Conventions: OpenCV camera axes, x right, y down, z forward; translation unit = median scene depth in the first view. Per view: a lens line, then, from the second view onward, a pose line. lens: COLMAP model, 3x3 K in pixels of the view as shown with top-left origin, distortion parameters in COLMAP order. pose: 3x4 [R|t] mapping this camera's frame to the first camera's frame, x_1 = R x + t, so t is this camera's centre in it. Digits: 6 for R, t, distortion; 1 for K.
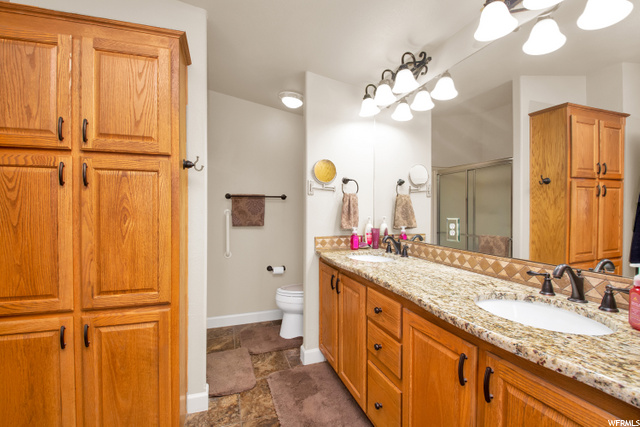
lens RADIAL K [[281.5, 0, 318.3], [0, 281.5, 211.3], [0, 0, 1]] dist [-0.017689, -0.009847]
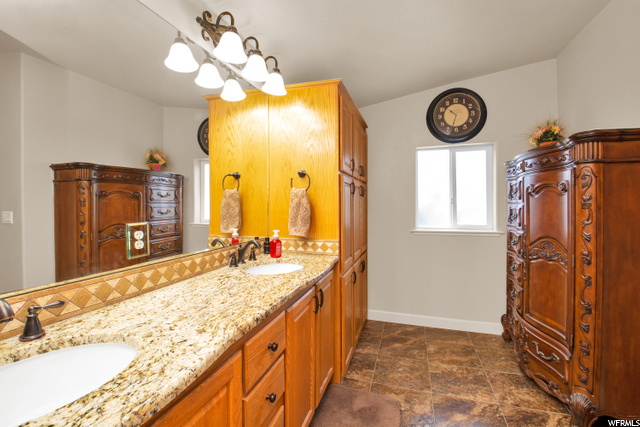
lens RADIAL K [[281.5, 0, 318.6], [0, 281.5, 209.6], [0, 0, 1]] dist [-0.017689, -0.009847]
pose [[-0.815059, 0.000667, 0.579378, -0.267683], [0.012558, 0.999785, 0.016515, -0.013703], [-0.579242, 0.020737, -0.814892, 1.314581]]
